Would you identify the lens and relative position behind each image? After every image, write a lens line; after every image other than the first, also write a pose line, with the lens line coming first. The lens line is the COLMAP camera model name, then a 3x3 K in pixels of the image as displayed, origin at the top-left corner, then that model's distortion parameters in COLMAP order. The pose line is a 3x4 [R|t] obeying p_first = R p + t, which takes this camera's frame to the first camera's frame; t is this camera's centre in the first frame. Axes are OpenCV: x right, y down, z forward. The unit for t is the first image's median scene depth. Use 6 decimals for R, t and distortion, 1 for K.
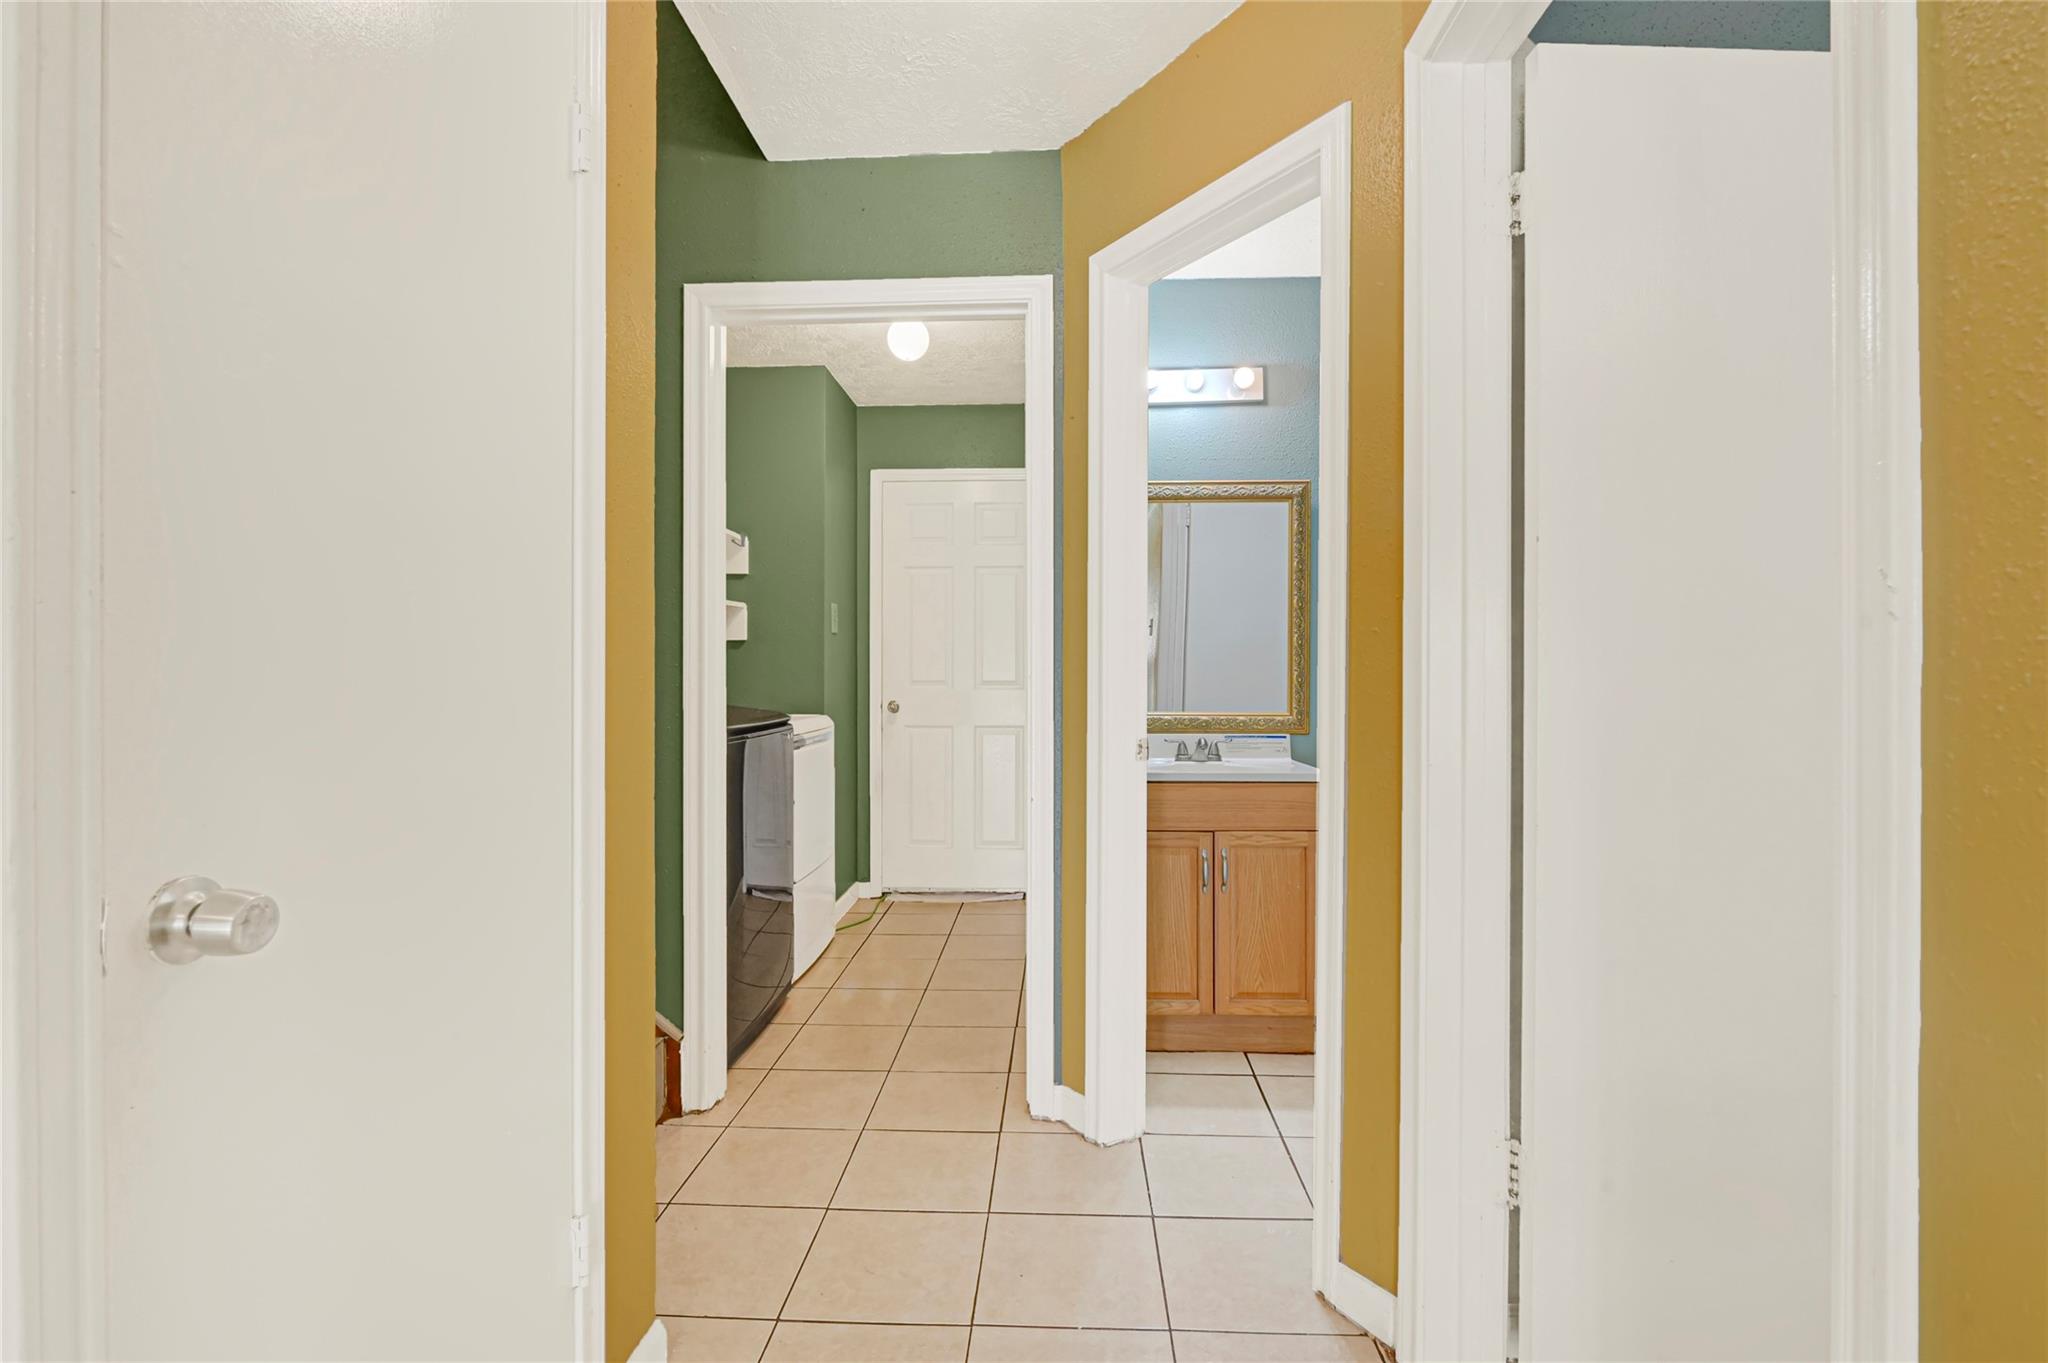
lens RADIAL K [[841.9, 0, 1030.9], [0, 841.9, 677.3], [0, 0, 1]] dist [-0.000947, -0.000976]
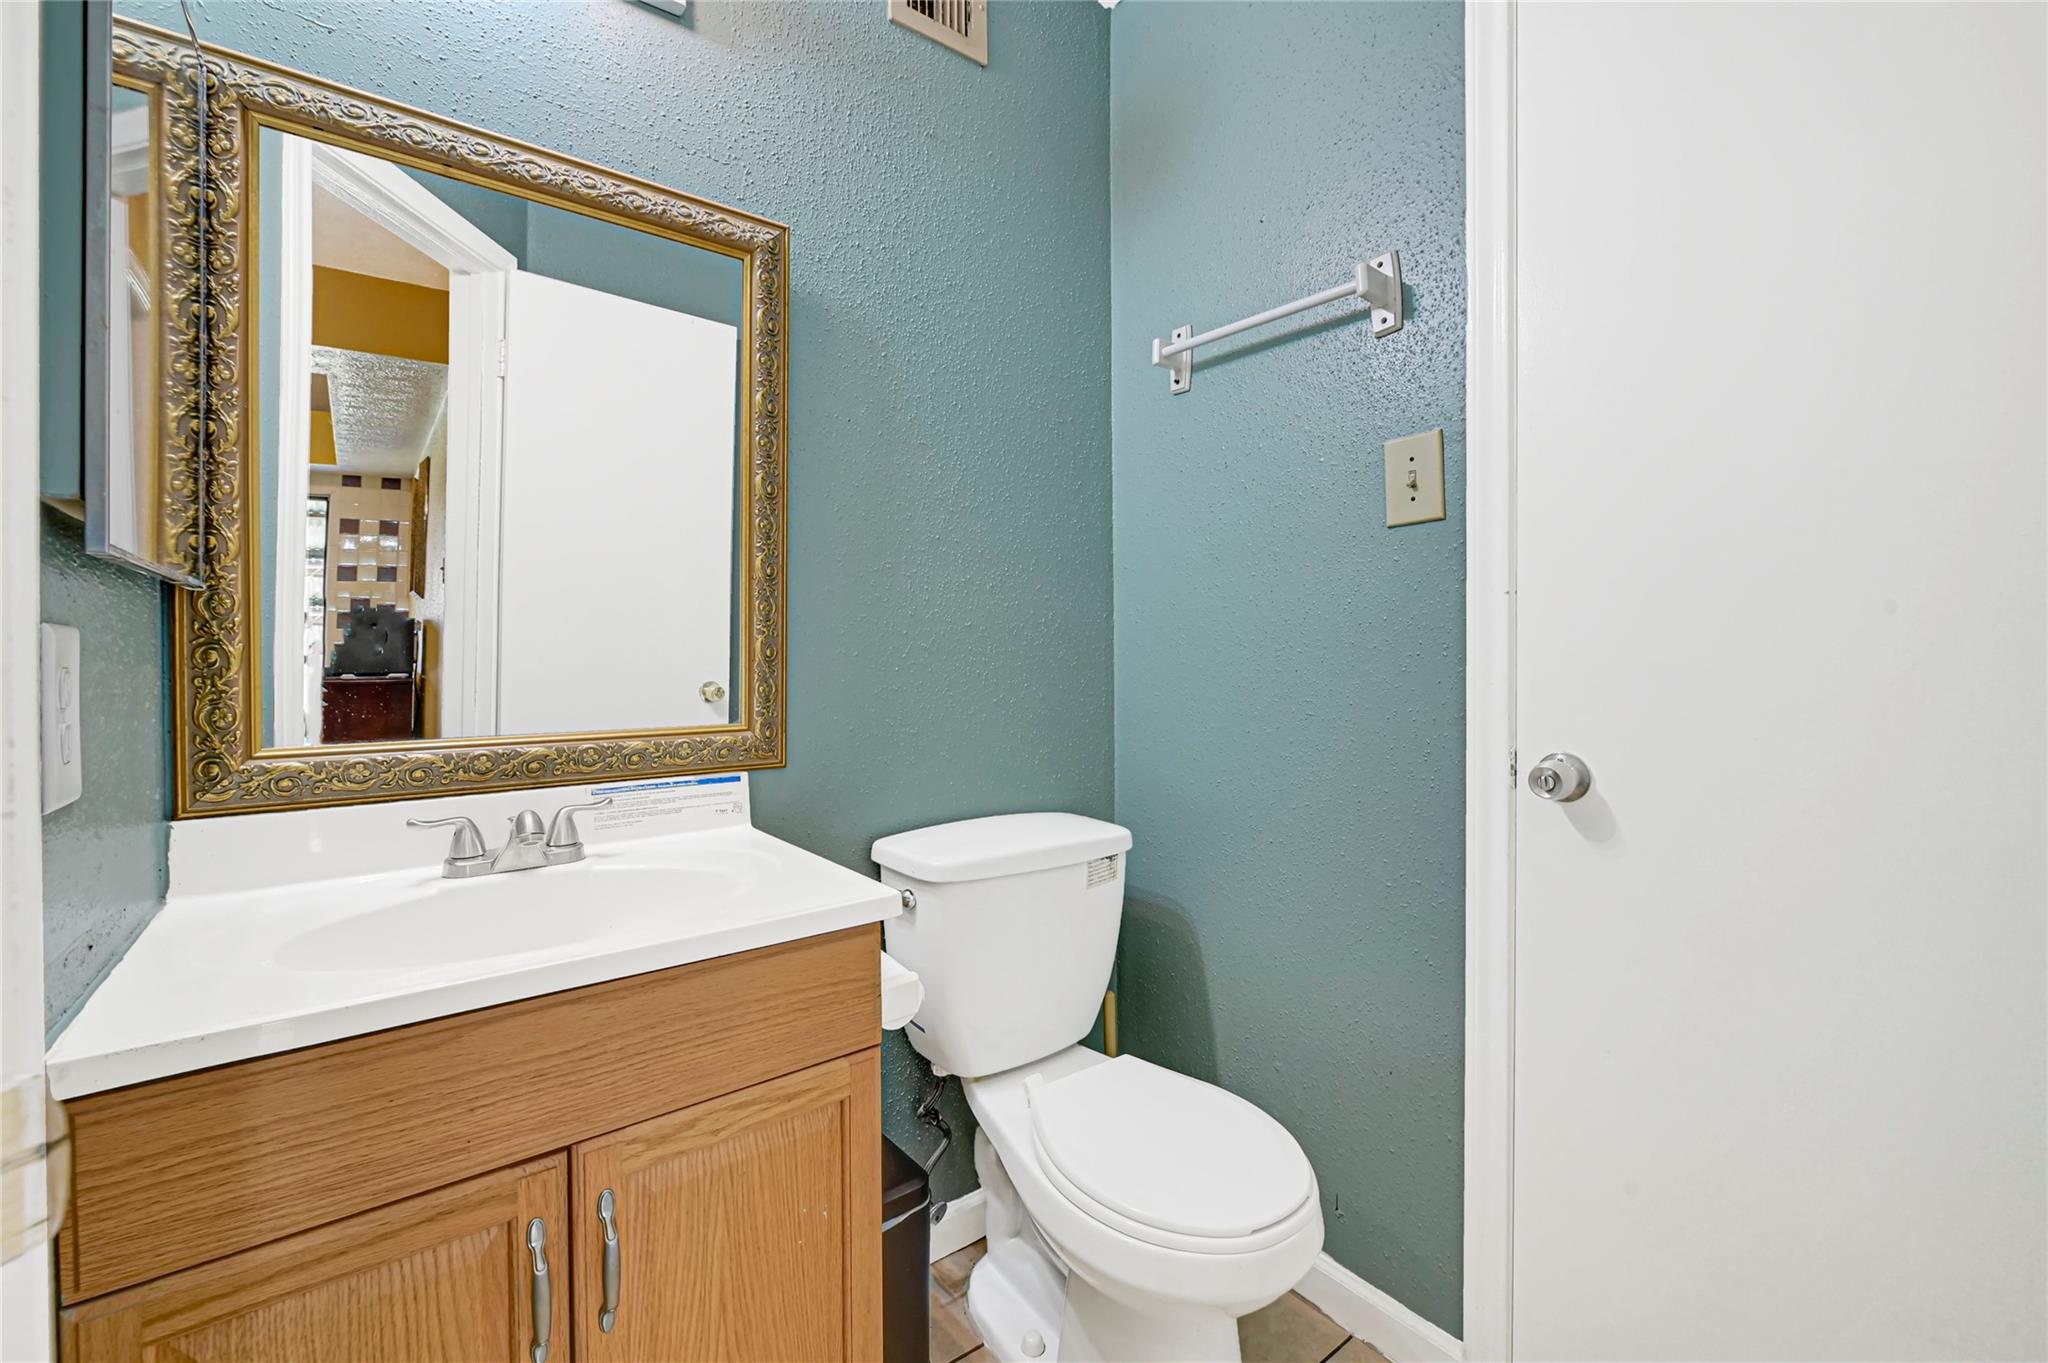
lens RADIAL K [[841.9, 0, 1023.4], [0, 841.9, 661.9], [0, 0, 1]] dist [-0.000947, -0.000976]
pose [[0.747401, -0.005823, 0.664348, 0.117136], [0.002185, 0.999978, 0.006306, 0.005807], [-0.664370, -0.003261, 0.747397, 0.562497]]
